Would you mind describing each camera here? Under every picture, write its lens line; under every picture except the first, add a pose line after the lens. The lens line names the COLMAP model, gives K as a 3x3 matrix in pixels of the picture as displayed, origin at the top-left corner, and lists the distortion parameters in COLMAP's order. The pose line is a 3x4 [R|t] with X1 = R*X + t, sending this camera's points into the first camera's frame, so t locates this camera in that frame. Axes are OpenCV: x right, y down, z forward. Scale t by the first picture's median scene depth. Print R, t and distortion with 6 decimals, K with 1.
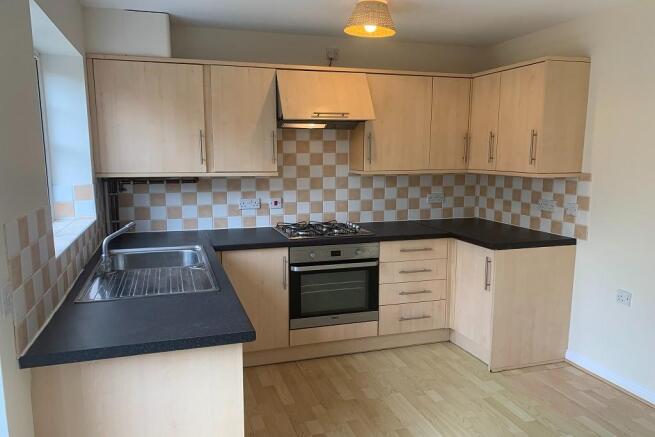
lens RADIAL K [[504.8, 0, 324.6], [0, 504.8, 222.2], [0, 0, 1]] dist [0.056460, -0.026756]
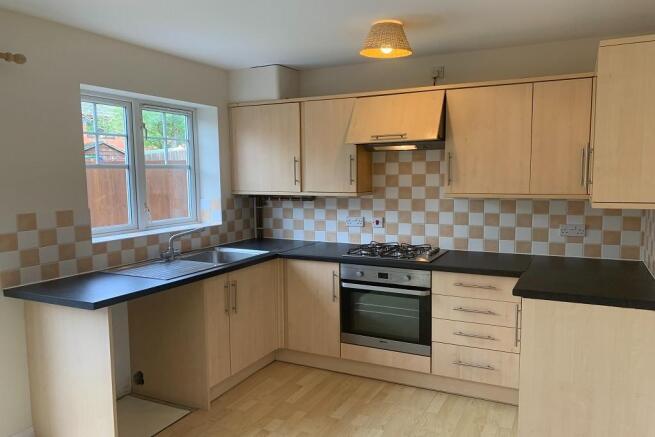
lens RADIAL K [[504.8, 0, 326.5], [0, 504.8, 217.4], [0, 0, 1]] dist [0.056460, -0.026756]
pose [[0.715651, 0.055379, -0.696259, 0.590493], [-0.088658, 0.995991, -0.011907, -0.028400], [0.692809, 0.070250, 0.717692, 0.193318]]
